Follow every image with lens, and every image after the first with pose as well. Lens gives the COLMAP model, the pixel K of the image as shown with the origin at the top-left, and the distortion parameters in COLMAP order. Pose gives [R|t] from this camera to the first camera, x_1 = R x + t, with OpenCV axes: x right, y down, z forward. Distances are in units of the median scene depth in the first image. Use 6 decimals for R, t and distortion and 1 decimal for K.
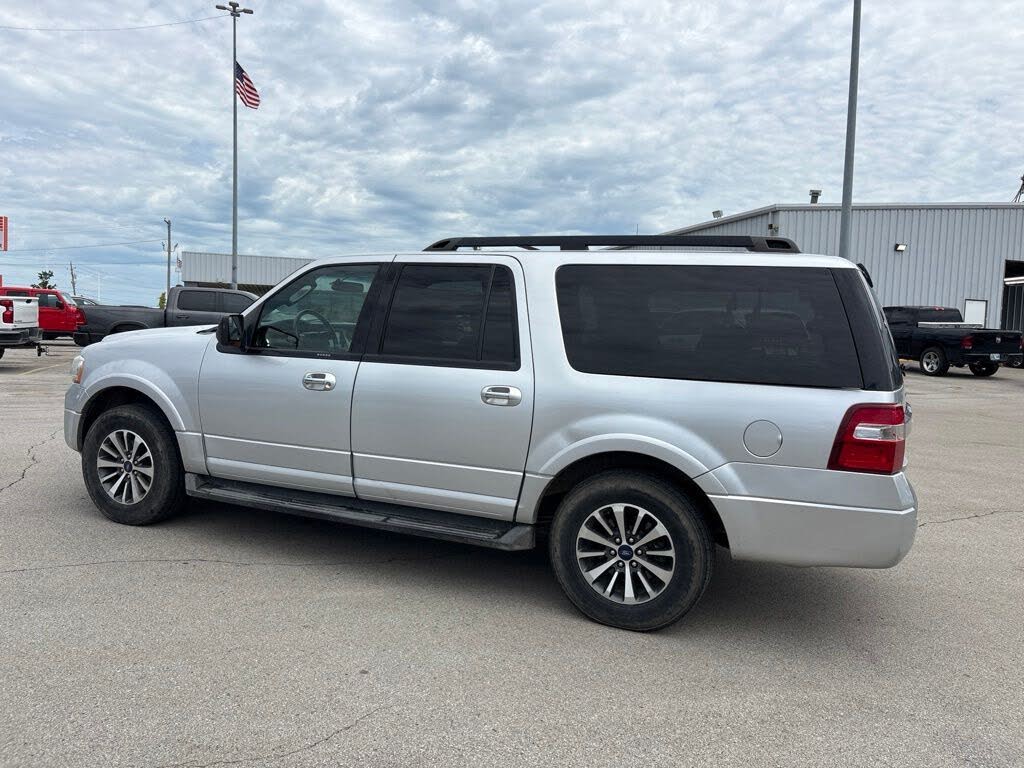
lens RADIAL K [[774.5, 0, 512.6], [0, 774.5, 377.3], [0, 0, 1]] dist [0.037906, -0.043678]
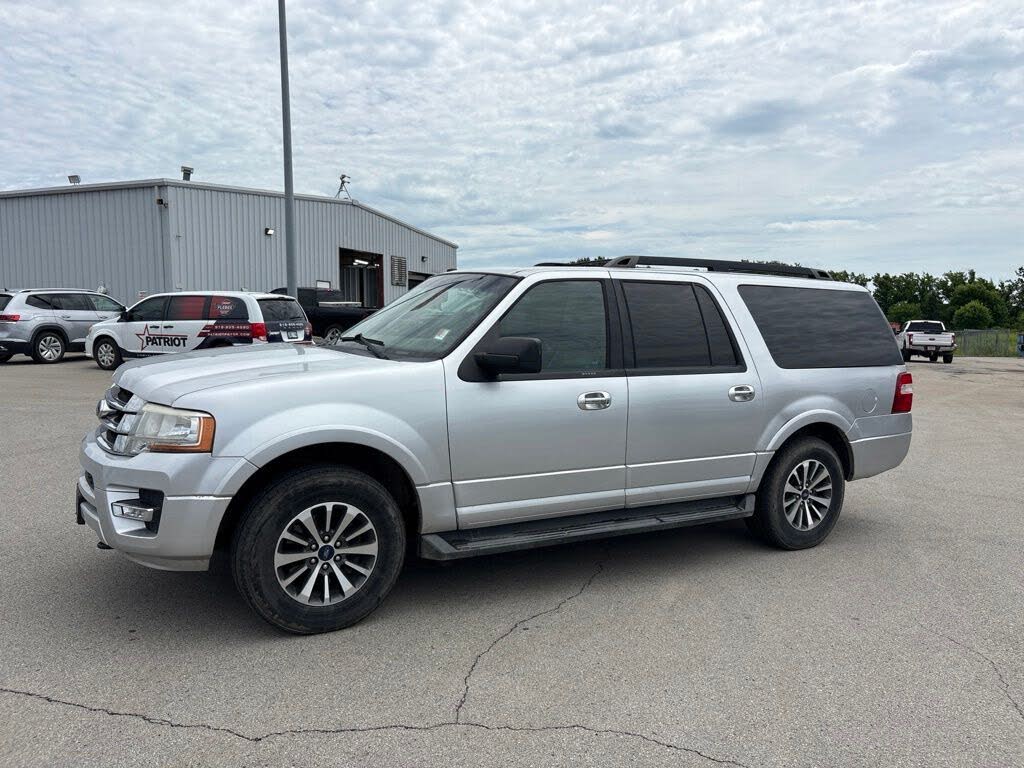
lens RADIAL K [[771.5, 0, 515.2], [0, 771.5, 377.5], [0, 0, 1]] dist [0.039728, -0.051058]
pose [[0.599359, -0.091881, 0.795190, -1.076830], [0.063652, 0.995716, 0.067074, -0.095662], [-0.797946, 0.010414, 0.602639, 0.487921]]
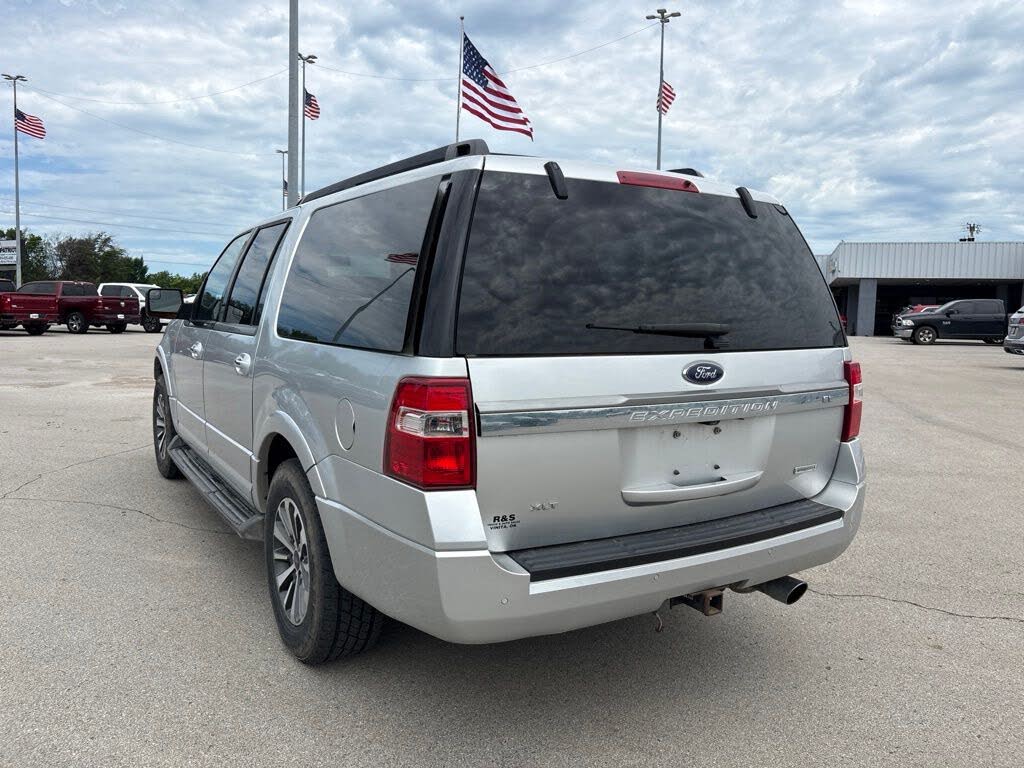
lens RADIAL K [[774.5, 0, 512.6], [0, 774.5, 377.3], [0, 0, 1]] dist [0.037906, -0.043678]
pose [[0.821058, 0.026913, -0.570209, 0.667137], [-0.027672, 0.999590, 0.007334, 0.021338], [0.570173, 0.009758, 0.821467, 0.396486]]
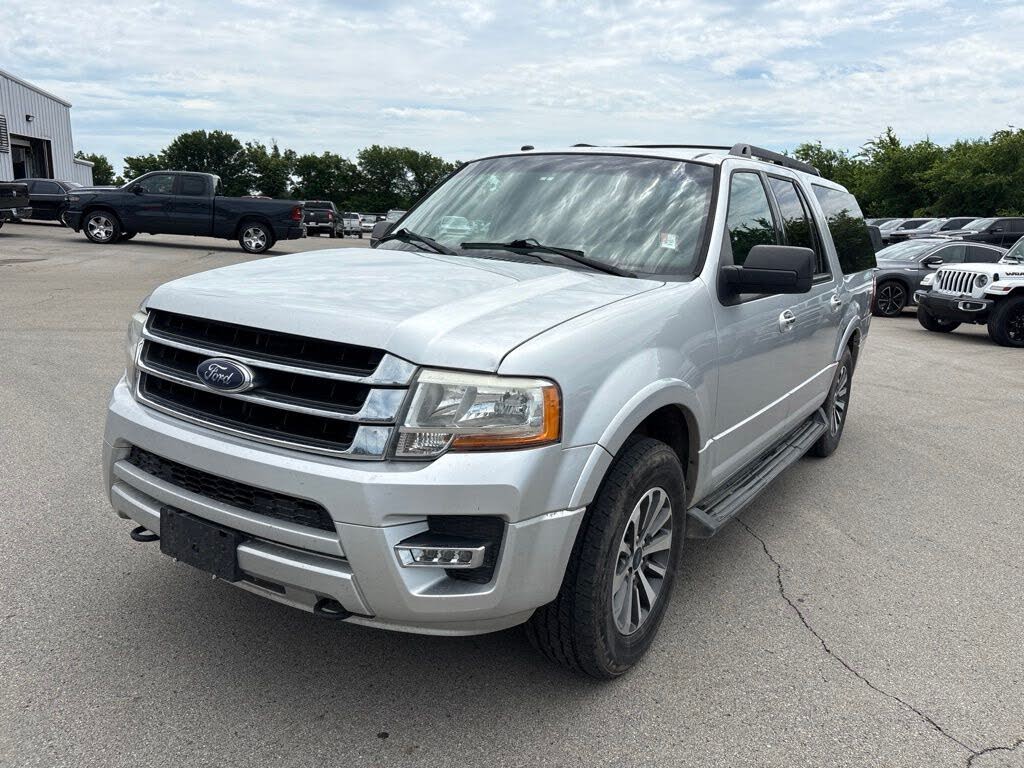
lens RADIAL K [[774.5, 0, 512.6], [0, 774.5, 377.3], [0, 0, 1]] dist [0.037906, -0.043678]
pose [[0.169279, -0.234686, 0.957218, -1.102284], [0.034621, 0.972052, 0.232200, -0.138536], [-0.984960, -0.006167, 0.172673, 1.134470]]
